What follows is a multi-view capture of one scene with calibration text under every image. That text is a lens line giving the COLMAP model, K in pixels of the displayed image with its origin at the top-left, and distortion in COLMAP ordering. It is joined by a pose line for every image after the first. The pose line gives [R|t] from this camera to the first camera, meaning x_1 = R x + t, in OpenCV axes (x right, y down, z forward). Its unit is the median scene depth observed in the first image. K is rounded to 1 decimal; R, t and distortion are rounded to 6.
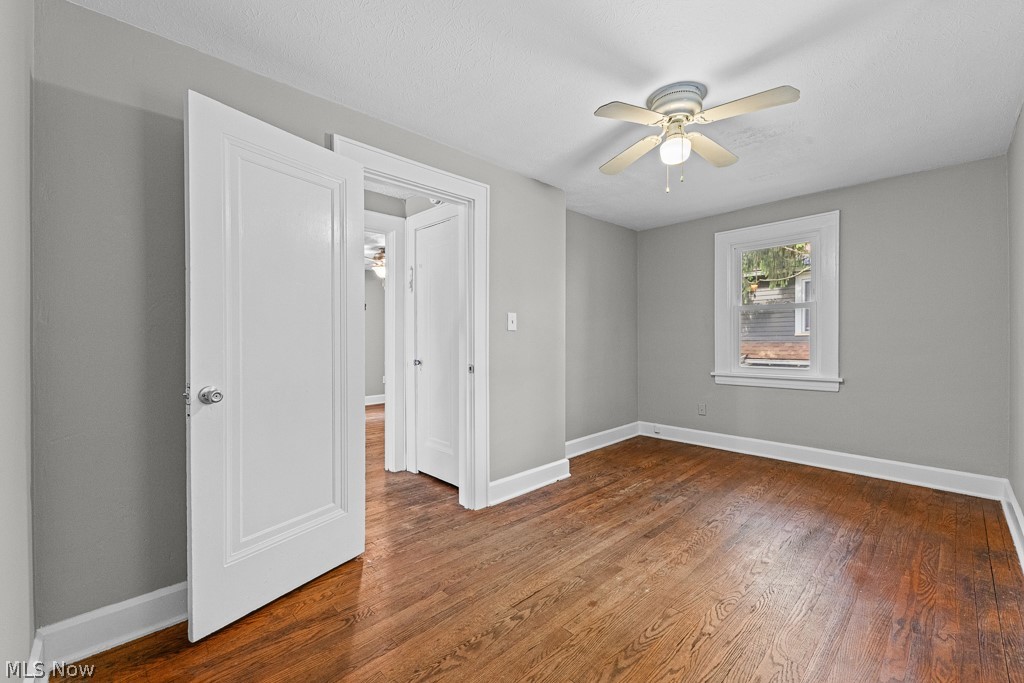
lens RADIAL K [[418.9, 0, 509.9], [0, 418.9, 339.2], [0, 0, 1]] dist [0.001722, 0.000044]
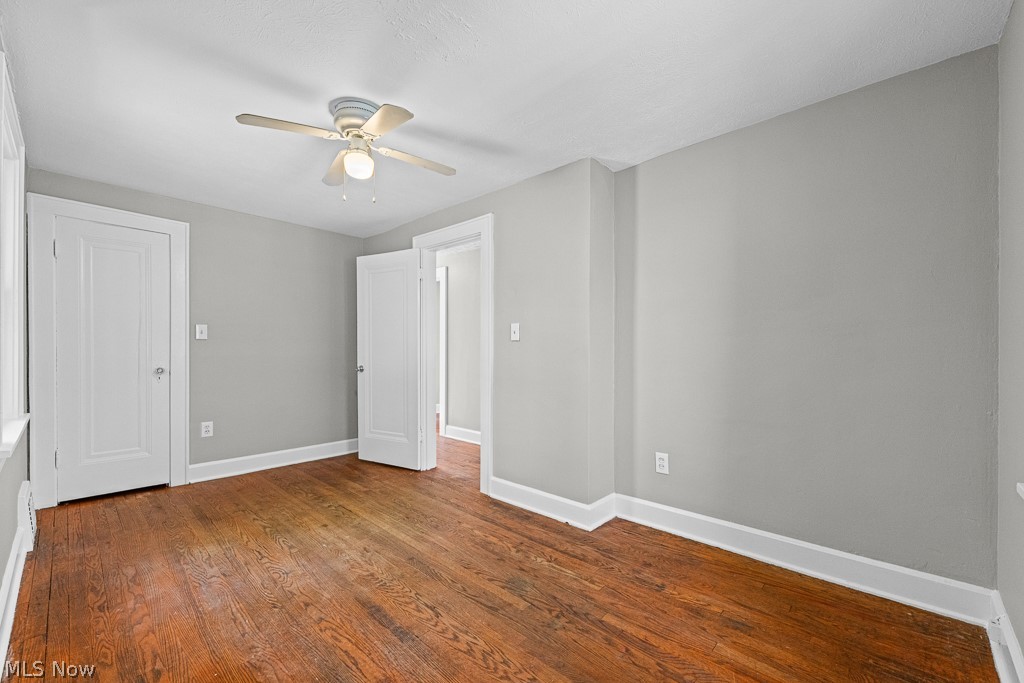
lens RADIAL K [[418.9, 0, 510.8], [0, 418.9, 346.0], [0, 0, 1]] dist [0.001722, 0.000044]
pose [[0.057739, 0.004680, -0.998321, 1.077951], [-0.006878, 0.999967, 0.004290, -0.012685], [0.998308, 0.006619, 0.057769, 0.981945]]
